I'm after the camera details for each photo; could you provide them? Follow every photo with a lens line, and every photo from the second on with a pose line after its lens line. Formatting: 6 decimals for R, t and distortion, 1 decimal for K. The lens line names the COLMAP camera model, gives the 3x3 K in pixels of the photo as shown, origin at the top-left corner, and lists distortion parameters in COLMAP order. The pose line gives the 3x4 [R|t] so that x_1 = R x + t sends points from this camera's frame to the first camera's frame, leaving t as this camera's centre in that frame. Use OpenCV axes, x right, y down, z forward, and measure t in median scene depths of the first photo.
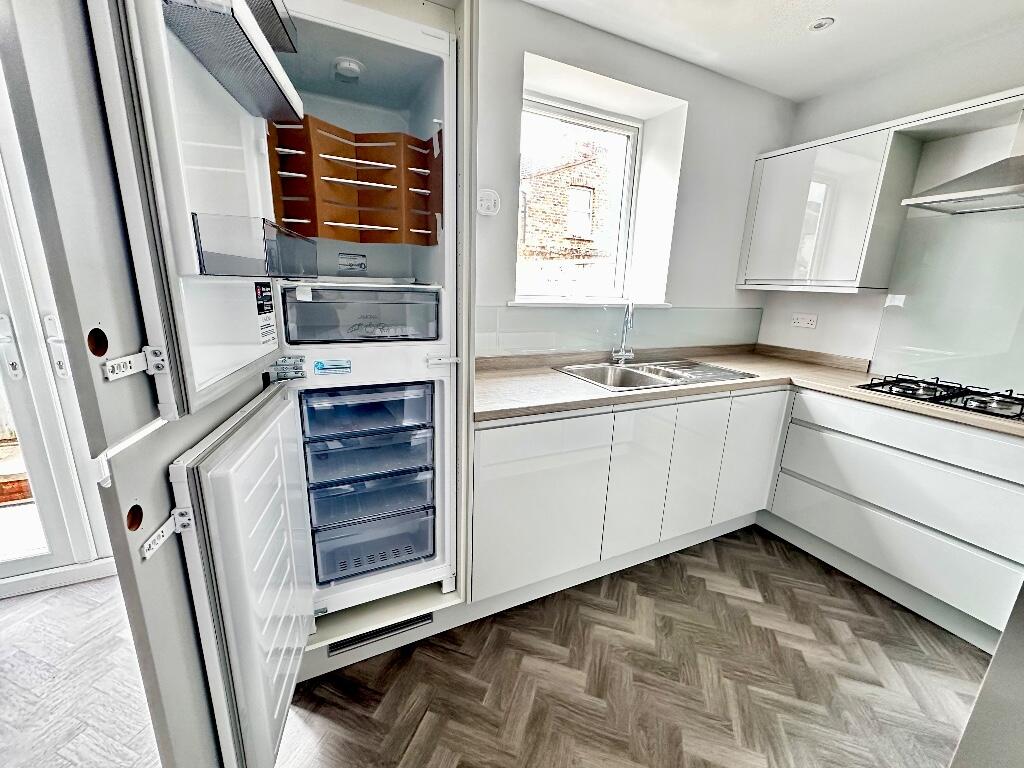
lens RADIAL K [[408.1, 0, 511.4], [0, 408.1, 382.2], [0, 0, 1]] dist [-0.001272, 0.000009]
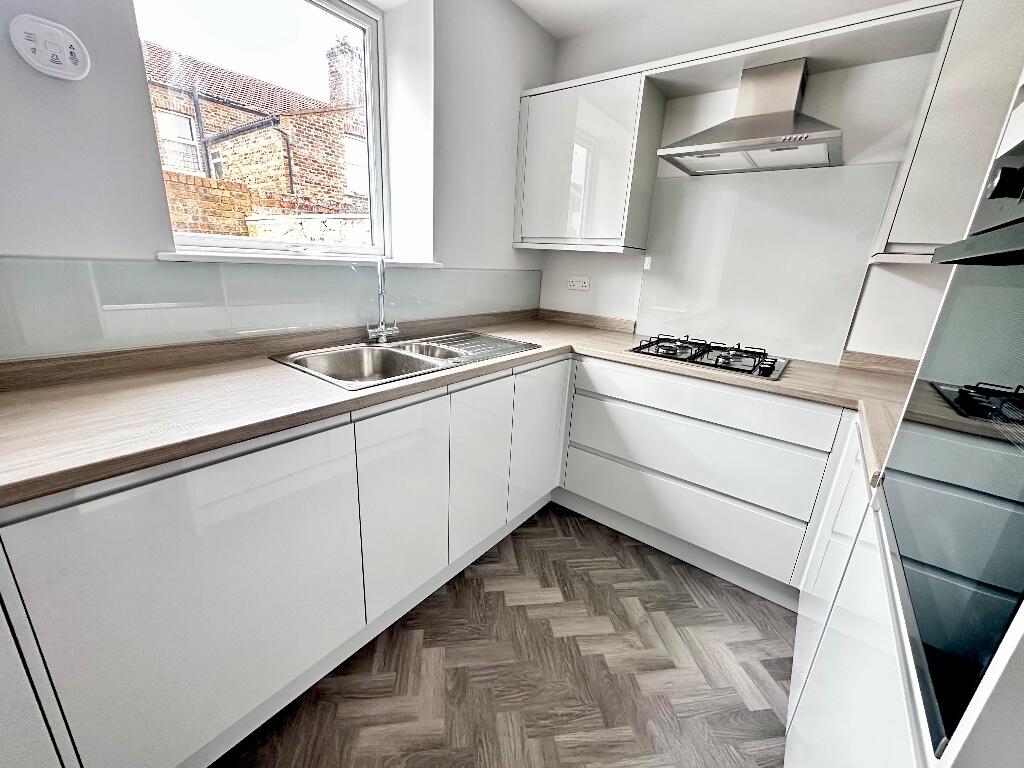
lens RADIAL K [[408.1, 0, 511.4], [0, 408.1, 382.2], [0, 0, 1]] dist [-0.001272, 0.000009]
pose [[0.894457, -0.113755, 0.432443, 0.168052], [0.082431, 0.992473, 0.090572, -0.024194], [-0.439491, -0.045366, 0.897101, 0.247354]]
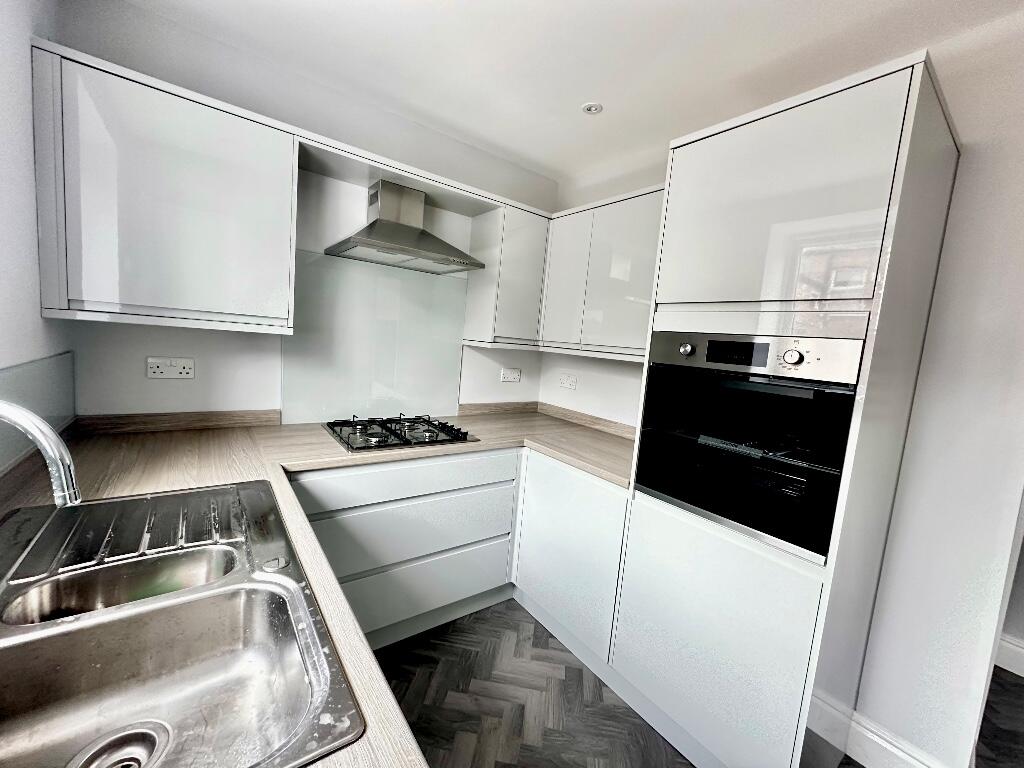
lens RADIAL K [[410.3, 0, 512.0], [0, 410.3, 384.0], [0, 0, 1]] dist [-0.000108, 0.000002]
pose [[-0.185051, -0.153805, 0.970619, -0.016182], [0.146412, 0.972339, 0.181991, -0.217858], [-0.971761, 0.175788, -0.157413, 0.762821]]
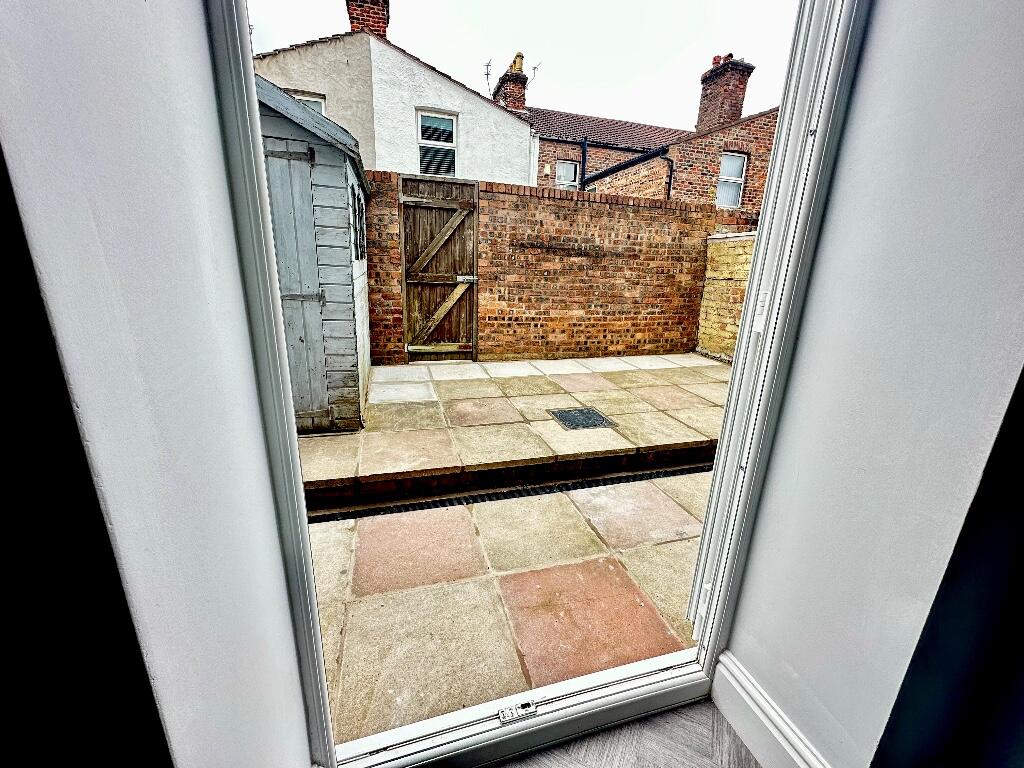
lens RADIAL K [[408.1, 0, 511.4], [0, 408.1, 382.2], [0, 0, 1]] dist [-0.001272, 0.000009]
pose [[0.986480, 0.041886, -0.158439, -0.906234], [-0.037182, 0.998779, 0.032542, -0.018978], [0.159608, -0.026211, 0.986832, 0.389374]]
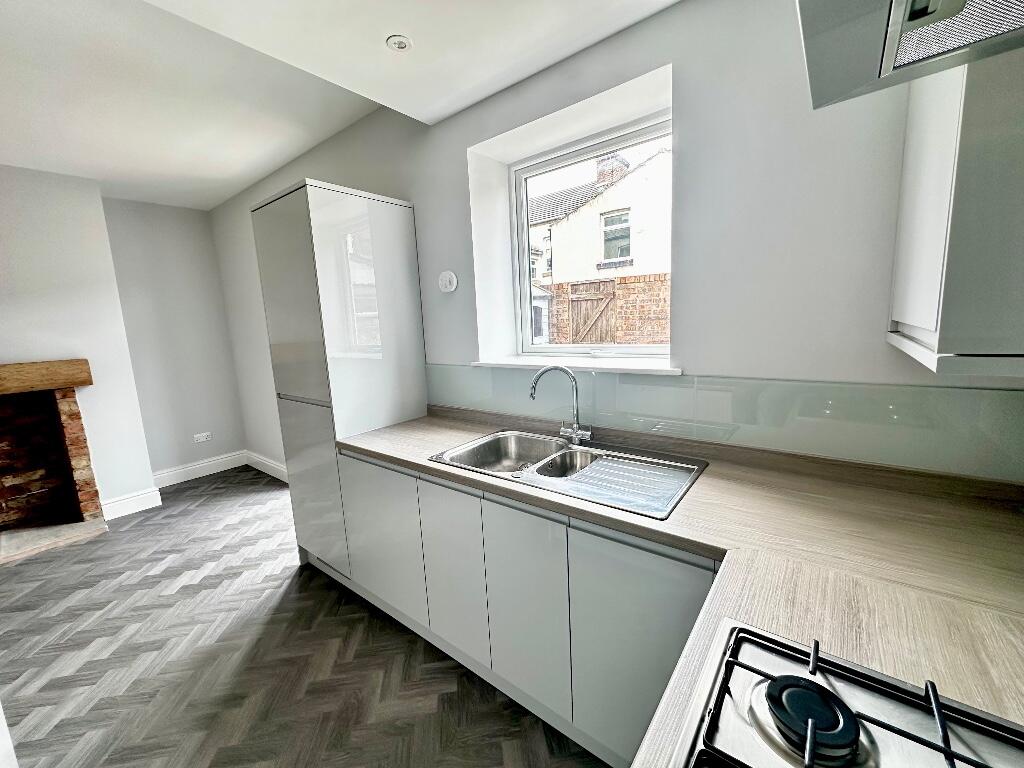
lens RADIAL K [[408.1, 0, 511.4], [0, 408.1, 382.2], [0, 0, 1]] dist [-0.001272, 0.000009]
pose [[0.436200, 0.082066, -0.896100, 1.026918], [-0.152472, 0.988174, 0.016278, -0.175987], [0.886838, 0.129529, 0.443554, 0.604369]]
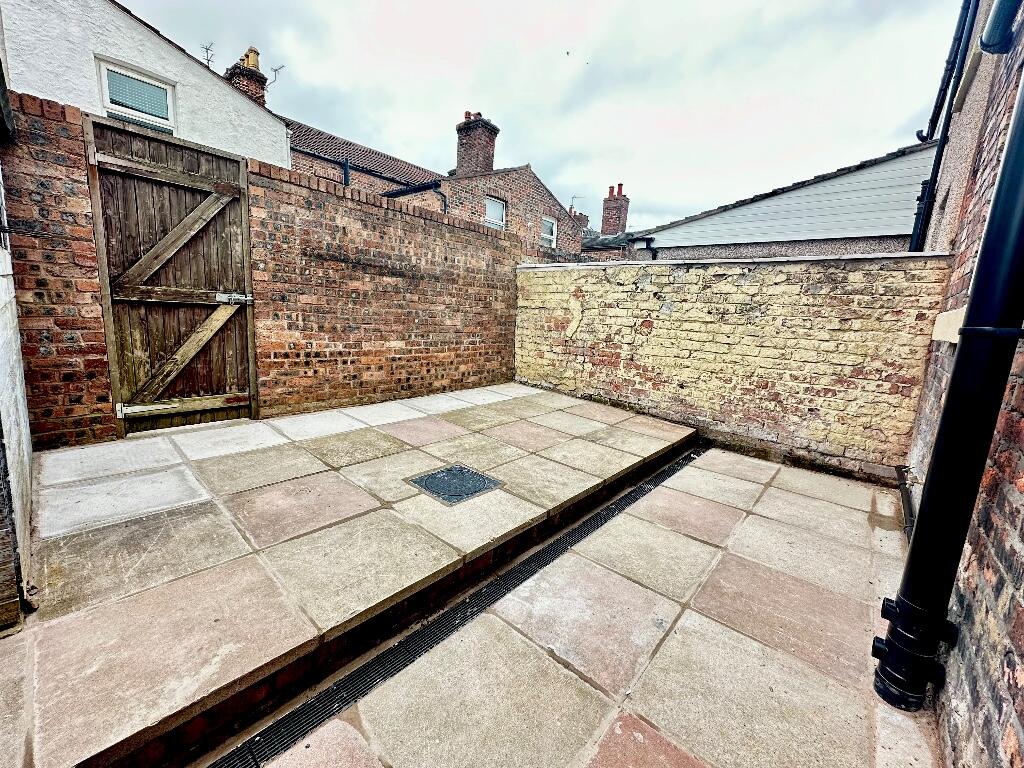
lens RADIAL K [[408.1, 0, 511.4], [0, 408.1, 382.2], [0, 0, 1]] dist [-0.001272, 0.000009]
pose [[0.921817, -0.046827, 0.384787, -1.194208], [0.065752, 0.997180, -0.036166, -0.077805], [-0.382008, 0.058639, 0.922297, 0.849914]]
